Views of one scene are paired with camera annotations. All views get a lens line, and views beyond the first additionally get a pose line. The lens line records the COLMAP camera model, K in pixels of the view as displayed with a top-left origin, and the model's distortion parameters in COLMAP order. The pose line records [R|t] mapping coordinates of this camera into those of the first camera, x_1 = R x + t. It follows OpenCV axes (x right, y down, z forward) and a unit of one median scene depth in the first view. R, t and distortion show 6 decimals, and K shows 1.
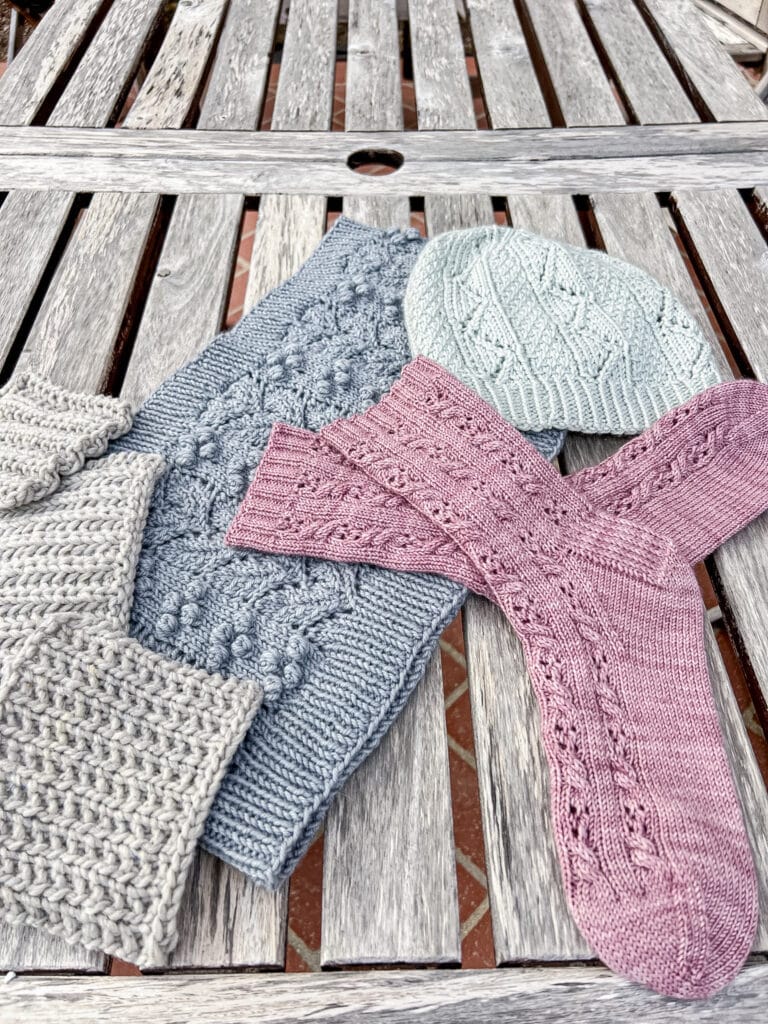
lens RADIAL K [[785.6, 0, 388.2], [0, 785.6, 504.0], [0, 0, 1]] dist [0.039109, -0.058239]
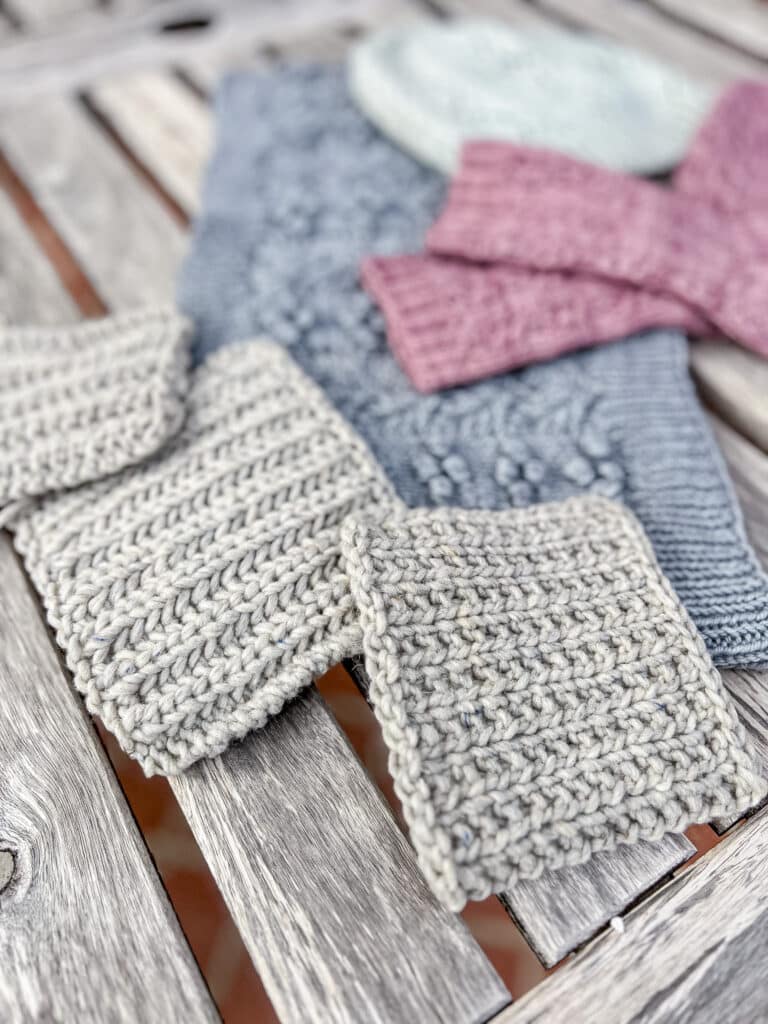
lens RADIAL K [[820.6, 0, 383.5], [0, 820.6, 505.7], [0, 0, 1]] dist [-0.012156, -0.011950]
pose [[0.854975, -0.414206, 0.312171, -0.633328], [0.410618, 0.908246, 0.080510, 0.084210], [-0.316876, 0.059349, 0.946608, 0.282622]]
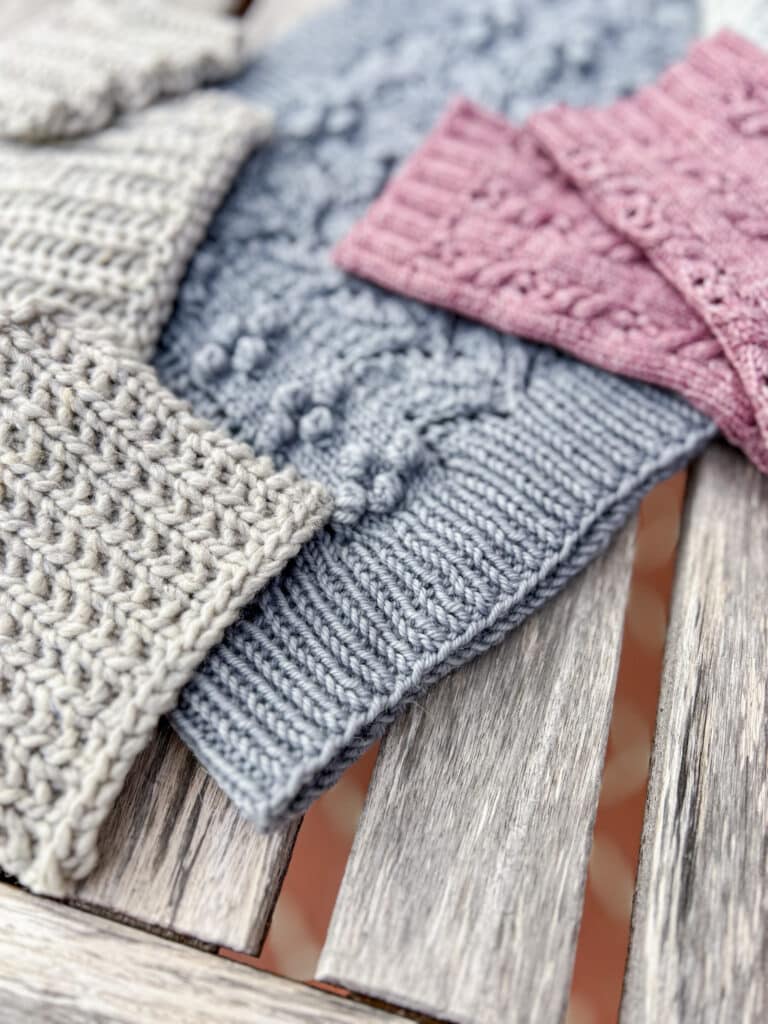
lens RADIAL K [[776.0, 0, 385.4], [0, 776.0, 506.2], [0, 0, 1]] dist [0.010744, -0.024466]
pose [[0.956318, 0.253257, -0.146006, -0.036009], [-0.221048, 0.953313, 0.205749, 0.112919], [0.191297, -0.164487, 0.967652, 0.453062]]
